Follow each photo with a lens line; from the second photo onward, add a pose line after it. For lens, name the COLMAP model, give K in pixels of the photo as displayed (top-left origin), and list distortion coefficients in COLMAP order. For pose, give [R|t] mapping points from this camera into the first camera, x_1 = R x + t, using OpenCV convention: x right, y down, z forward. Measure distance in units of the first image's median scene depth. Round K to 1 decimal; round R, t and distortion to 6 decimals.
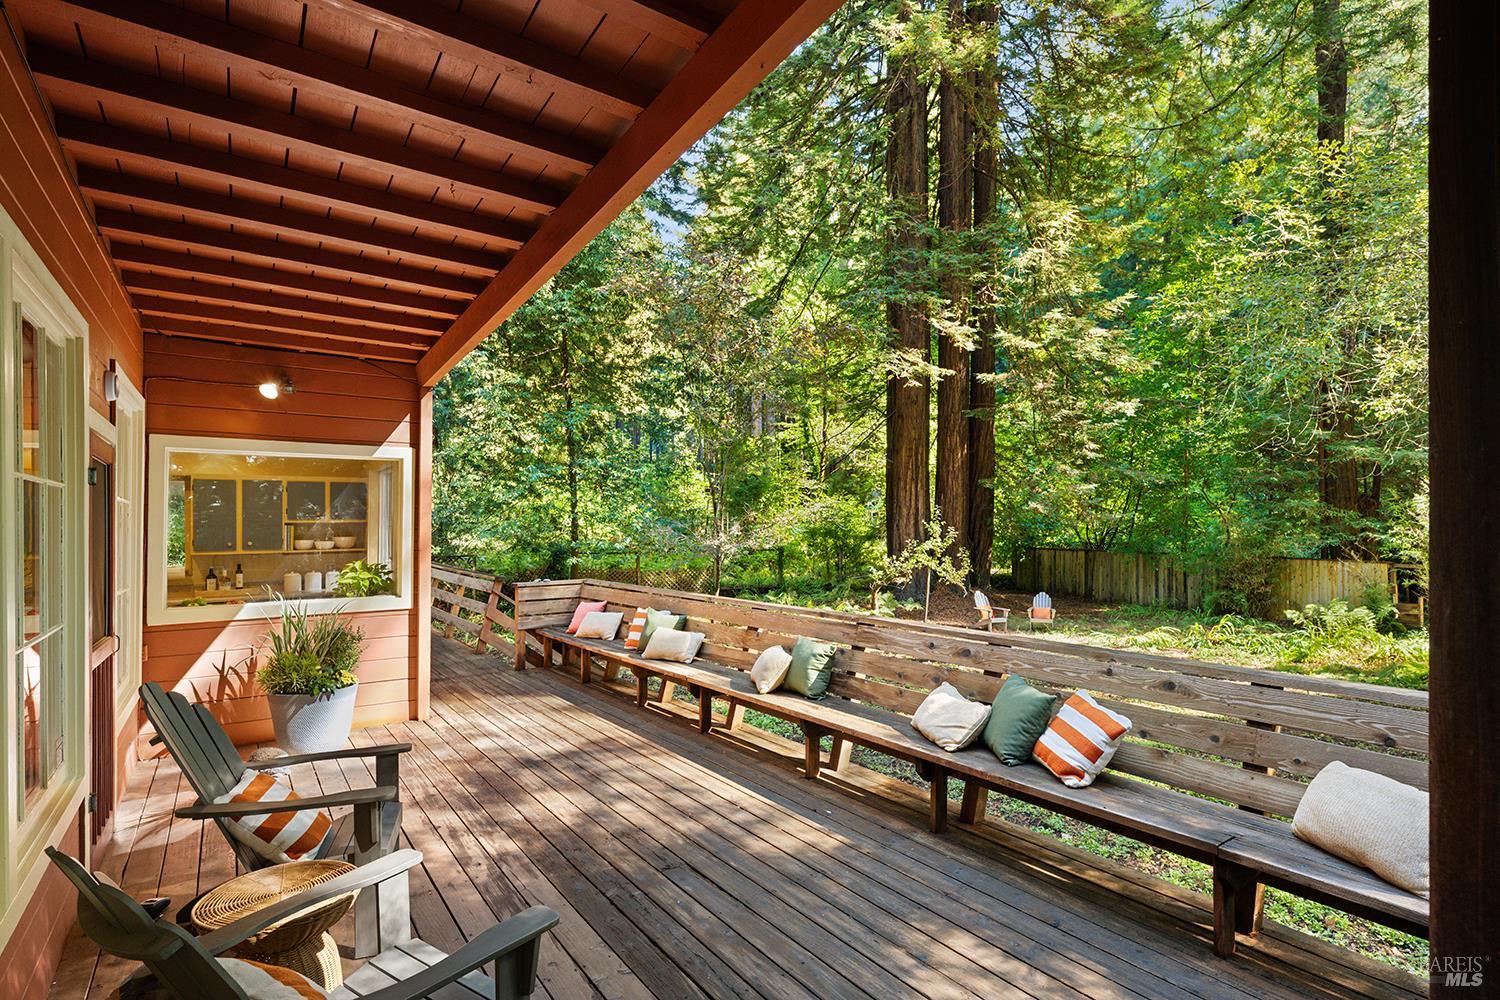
lens RADIAL K [[738.8, 0, 751.6], [0, 738.8, 518.7], [0, 0, 1]] dist [0.000035, -0.000298]
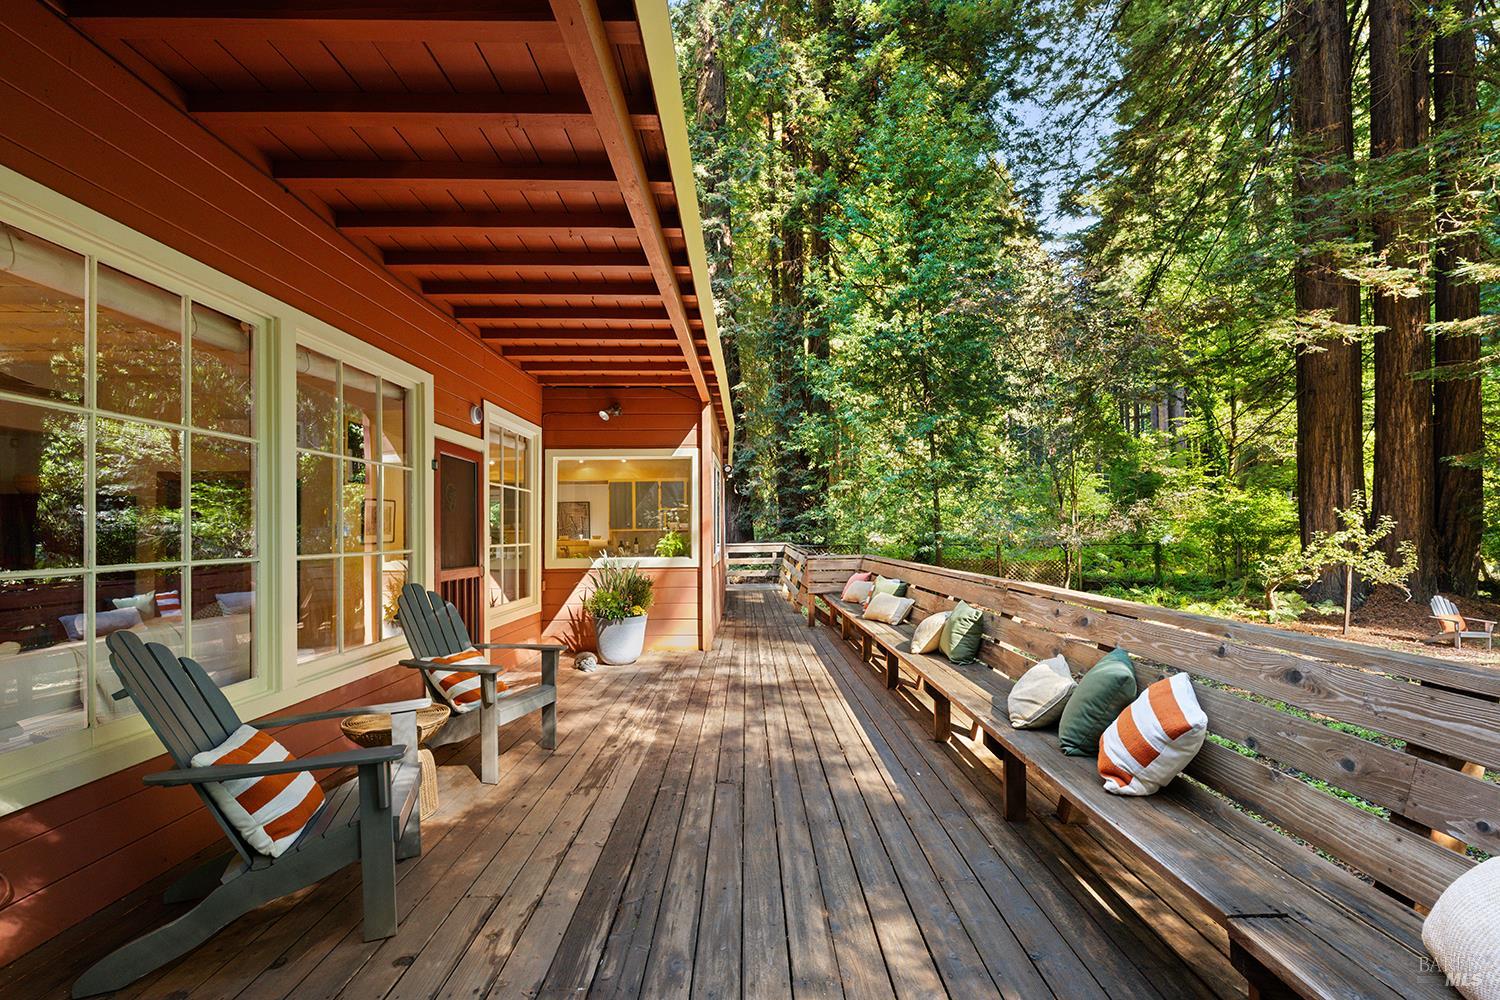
lens RADIAL K [[604.9, 0, 754.8], [0, 604.9, 517.5], [0, 0, 1]] dist [-0.001483, -0.000184]
pose [[0.820389, -0.016084, -0.571579, 0.241903], [0.010935, 0.999863, -0.012440, 0.043082], [0.571701, 0.003955, 0.820453, 0.141148]]
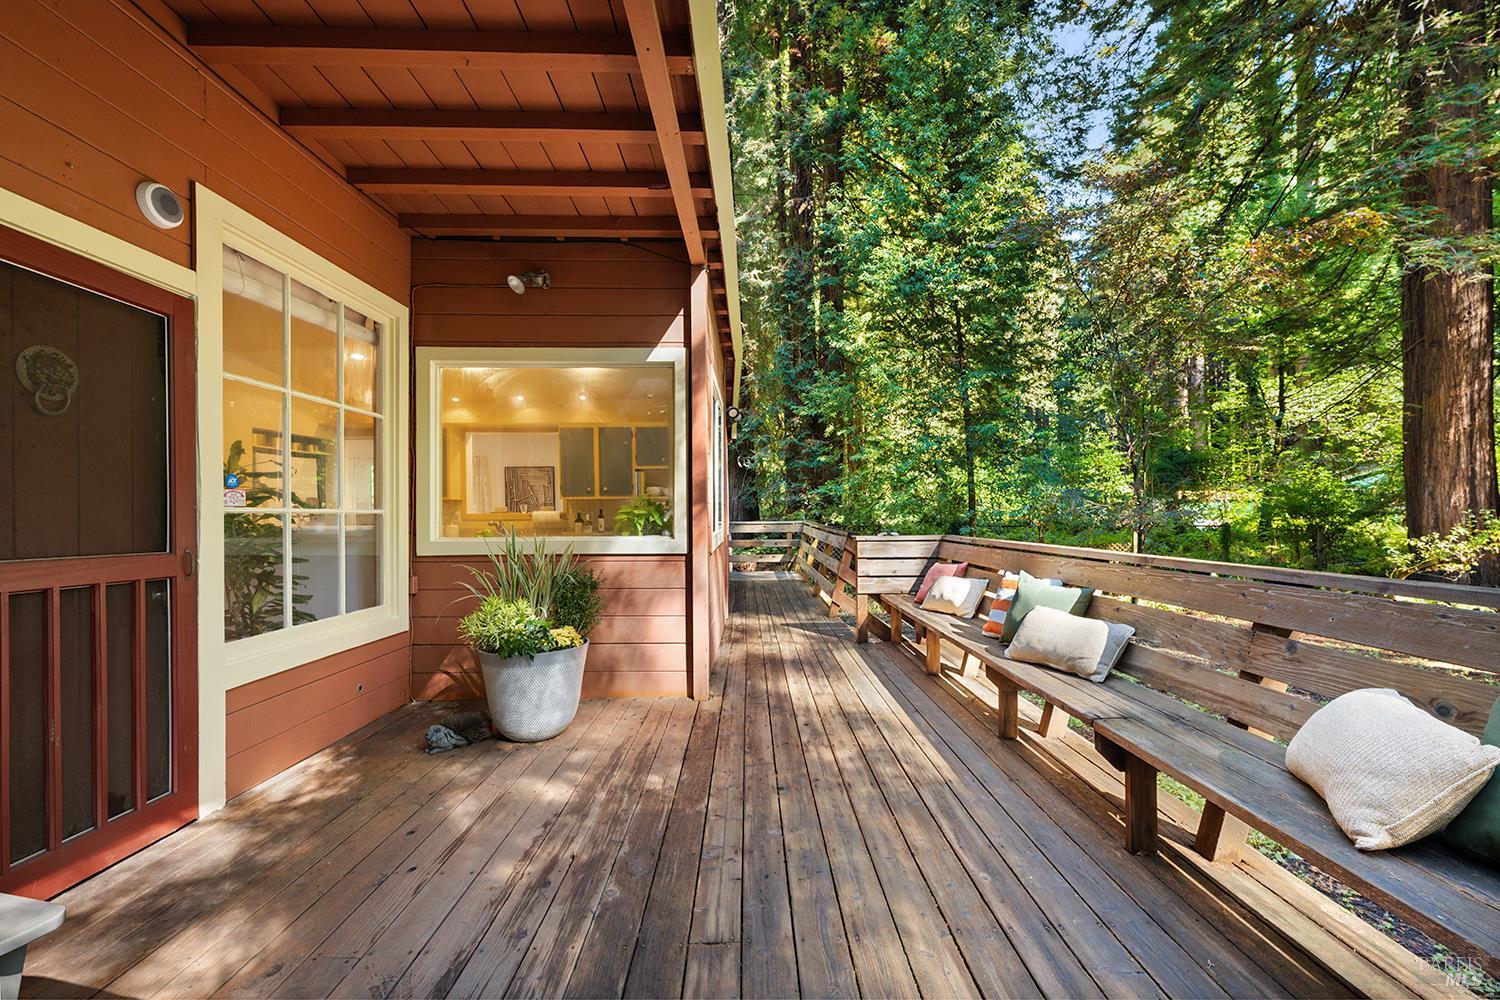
lens RADIAL K [[596.7, 0, 750.0], [0, 596.7, 500.0], [0, 0, 1]] dist [0.000495, -0.000011]
pose [[0.815145, -0.013840, -0.579091, -0.038415], [0.007478, 0.999883, -0.013370, 0.069520], [0.579208, 0.006568, 0.815153, 0.495994]]
